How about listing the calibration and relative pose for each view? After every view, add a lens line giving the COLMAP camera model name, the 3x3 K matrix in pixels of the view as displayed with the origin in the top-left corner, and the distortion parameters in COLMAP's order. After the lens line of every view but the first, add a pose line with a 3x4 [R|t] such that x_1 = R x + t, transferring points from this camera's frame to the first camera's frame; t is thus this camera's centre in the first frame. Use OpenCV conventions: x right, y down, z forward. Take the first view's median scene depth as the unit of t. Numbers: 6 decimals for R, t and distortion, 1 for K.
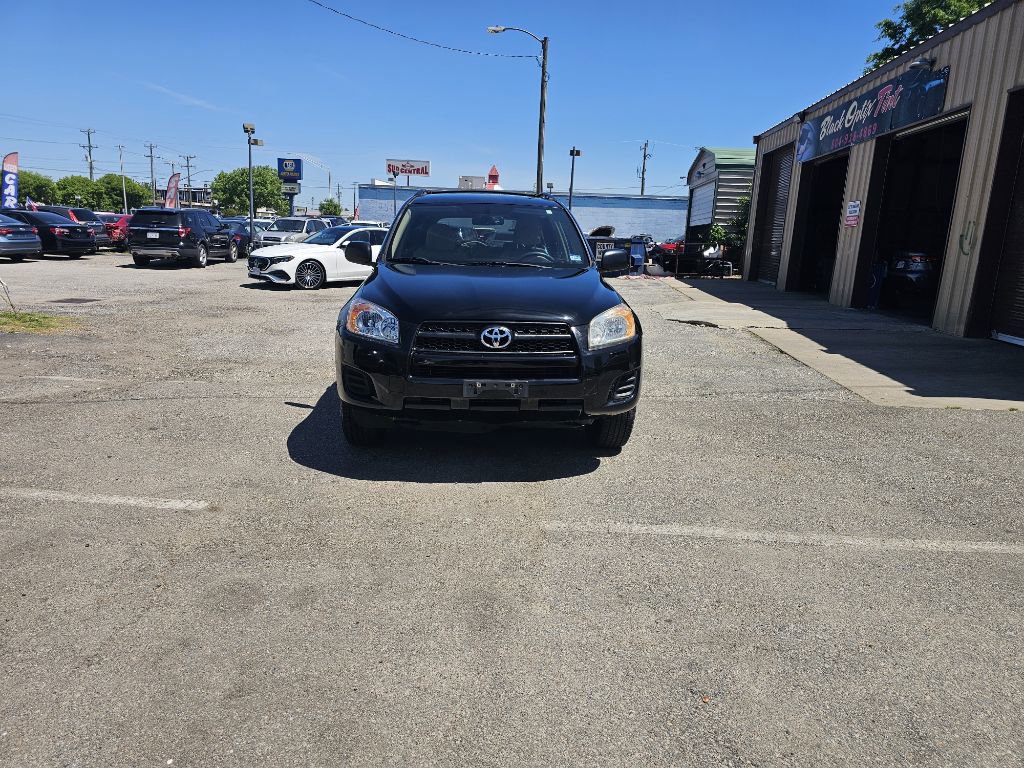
lens RADIAL K [[697.9, 0, 507.1], [0, 697.9, 396.6], [0, 0, 1]] dist [0.052425, -0.048461]
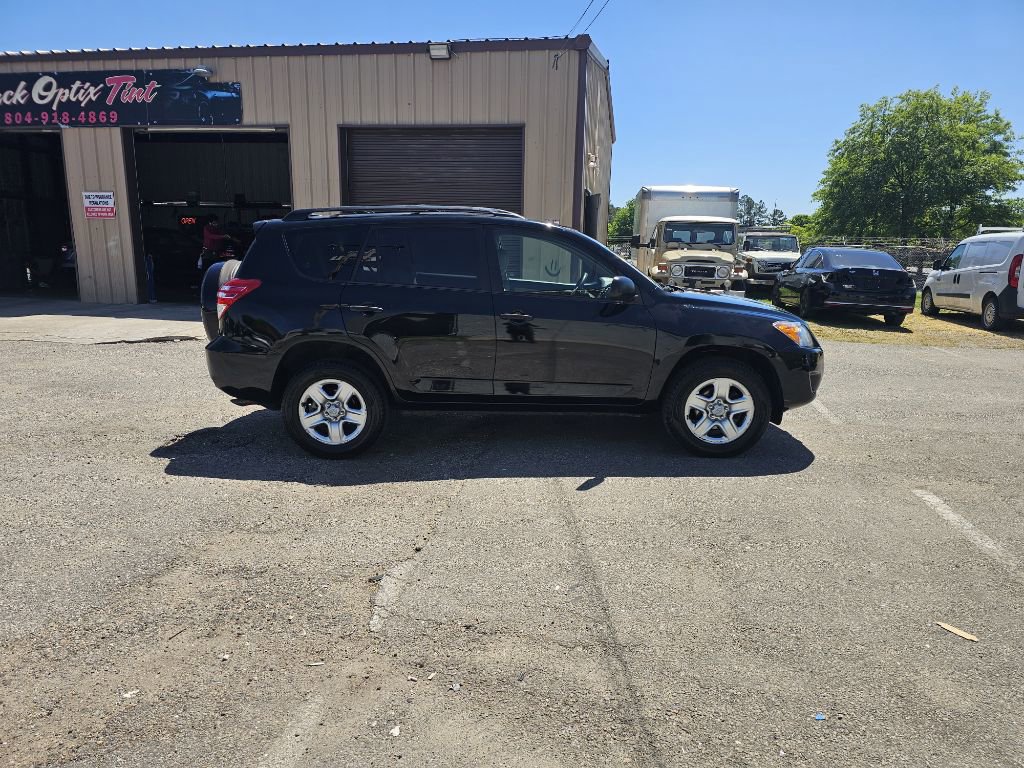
lens RADIAL K [[697.9, 0, 510.6], [0, 697.9, 408.6], [0, 0, 1]] dist [0.052425, -0.048461]
pose [[0.074422, -0.263205, 0.961865, -0.575319], [0.204489, 0.948071, 0.243609, -0.156305], [-0.976036, 0.178561, 0.124380, 0.521761]]
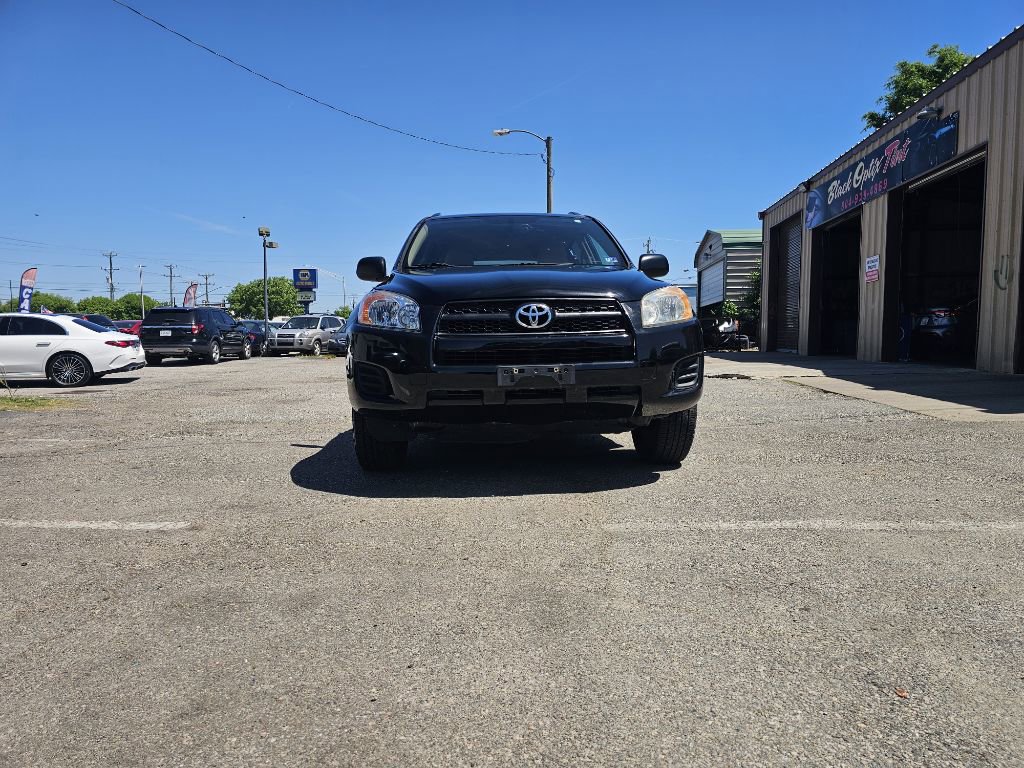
lens RADIAL K [[697.9, 0, 522.9], [0, 697.9, 397.6], [0, 0, 1]] dist [0.052425, -0.048461]
pose [[0.998970, -0.045255, 0.003412, -0.012974], [0.045284, 0.988979, -0.140959, 0.047439], [0.003005, 0.140968, 0.990010, 0.061440]]
